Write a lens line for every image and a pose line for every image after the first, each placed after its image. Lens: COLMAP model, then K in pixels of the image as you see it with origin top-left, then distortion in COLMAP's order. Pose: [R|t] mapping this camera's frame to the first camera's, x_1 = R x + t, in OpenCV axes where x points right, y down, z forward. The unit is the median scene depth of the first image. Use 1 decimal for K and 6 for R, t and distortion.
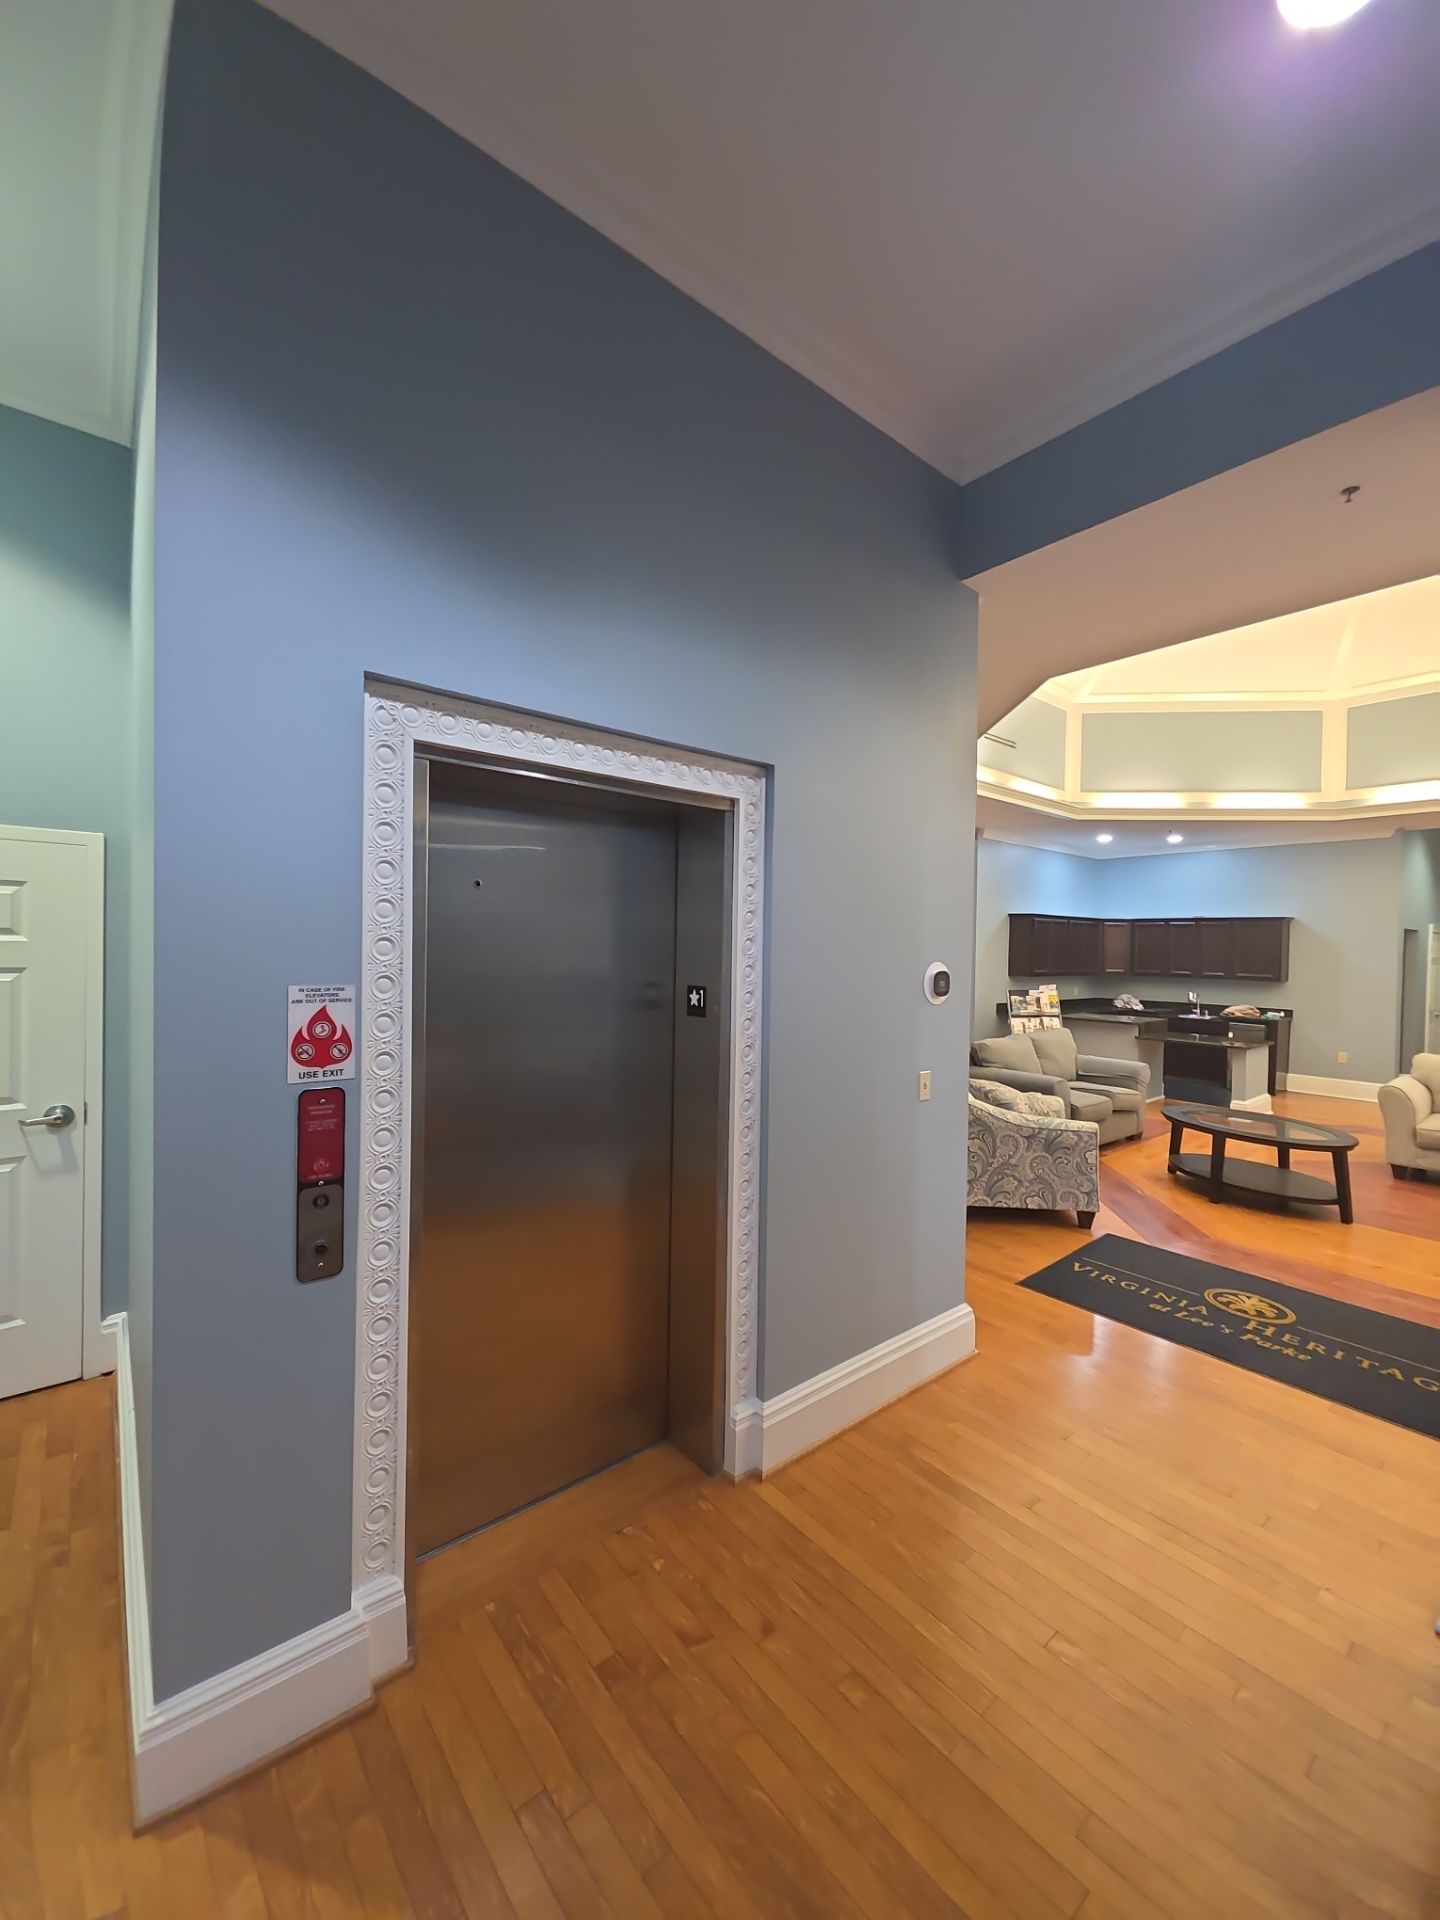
lens RADIAL K [[756.8, 0, 726.0], [0, 756.8, 950.3], [0, 0, 1]] dist [0.000619, -0.000114]
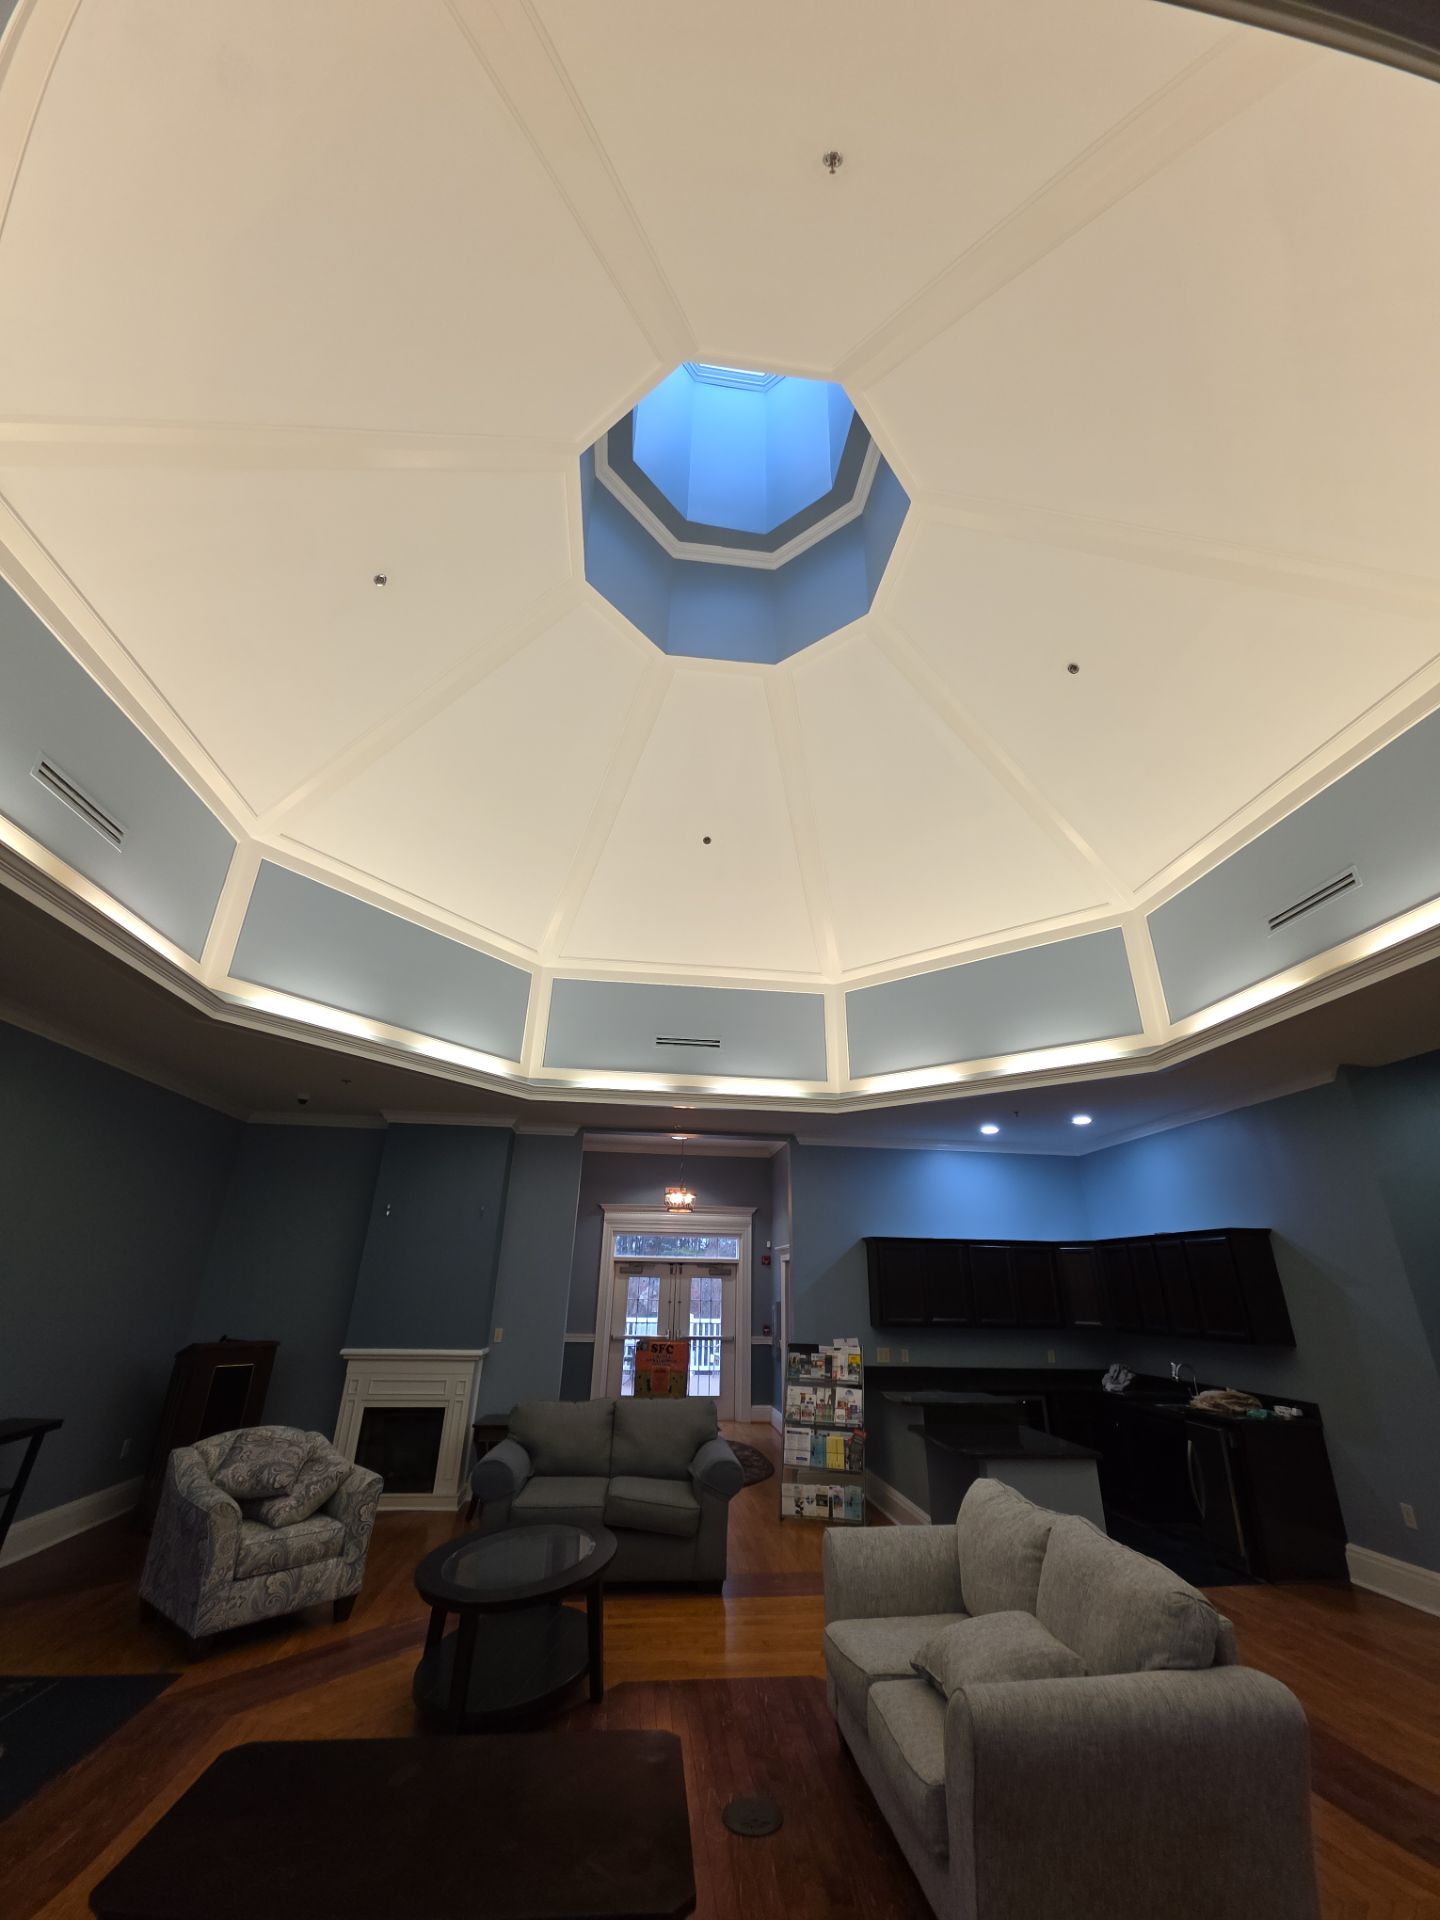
lens RADIAL K [[756.8, 0, 726.0], [0, 756.8, 950.3], [0, 0, 1]] dist [0.000619, -0.000114]
pose [[0.840185, -0.222433, -0.494583, 0.314774], [0.000002, 0.912012, -0.410164, 0.001280], [0.542300, 0.344613, 0.766259, 0.093291]]
